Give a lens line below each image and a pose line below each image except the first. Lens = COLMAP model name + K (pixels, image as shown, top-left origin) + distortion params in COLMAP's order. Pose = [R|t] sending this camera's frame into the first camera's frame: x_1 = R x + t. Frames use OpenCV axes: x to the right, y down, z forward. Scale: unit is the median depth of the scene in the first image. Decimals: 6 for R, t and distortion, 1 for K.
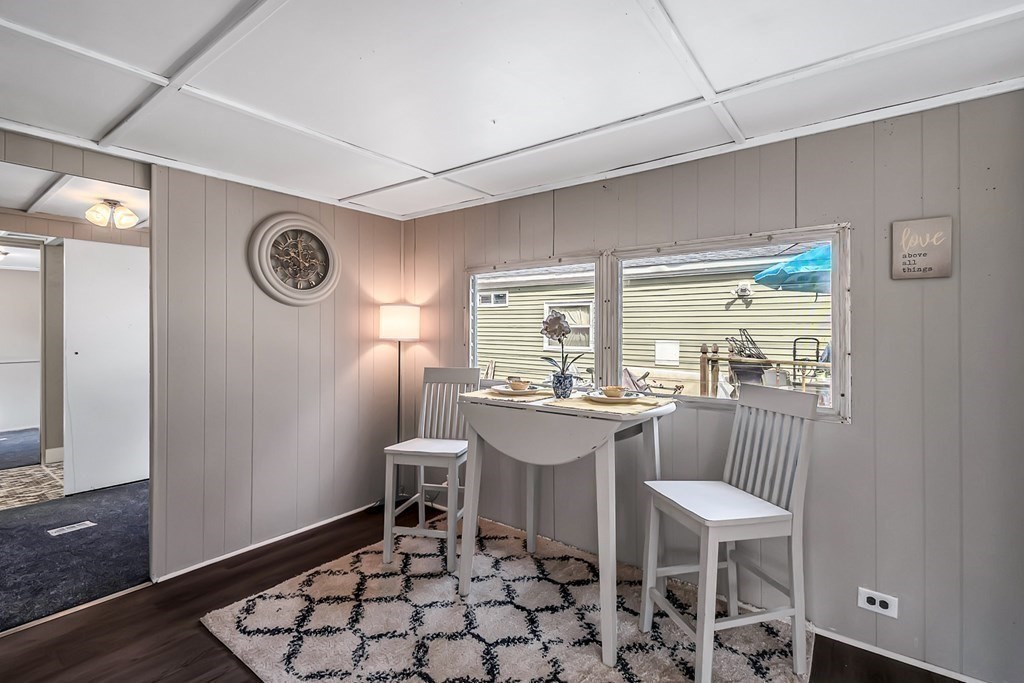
lens RADIAL K [[467.4, 0, 513.1], [0, 467.4, 327.6], [0, 0, 1]] dist [0.004716, -0.004386]
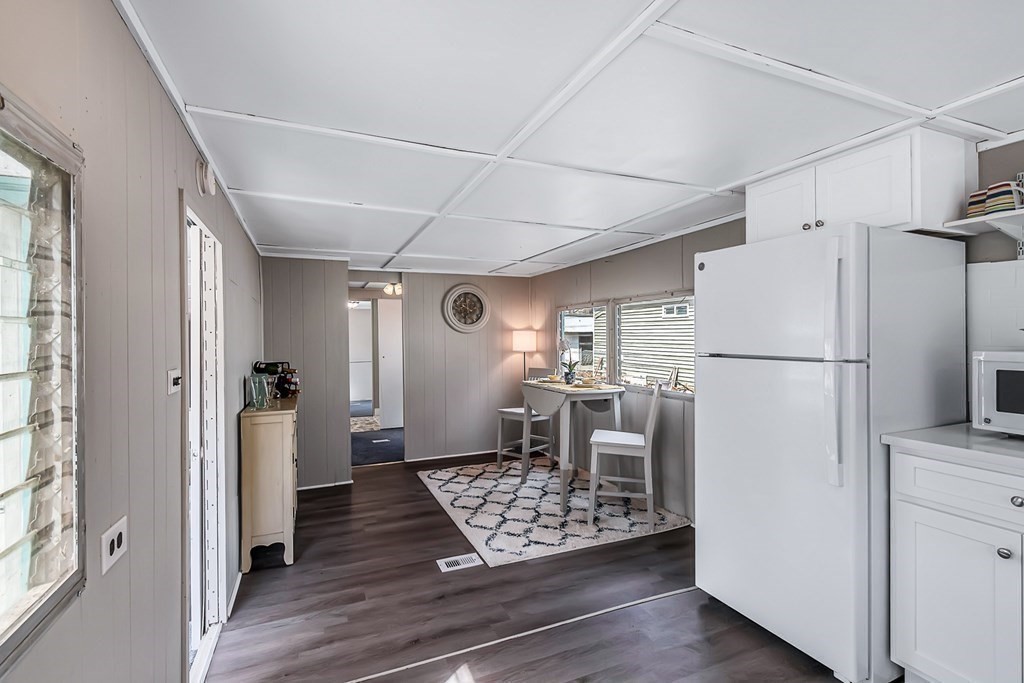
lens RADIAL K [[467.4, 0, 509.4], [0, 467.4, 336.5], [0, 0, 1]] dist [0.004716, -0.004386]
pose [[0.866805, -0.010593, -0.498535, 0.636270], [0.014515, 0.999887, 0.003992, -0.039275], [0.498437, -0.010696, 0.866860, -0.550913]]
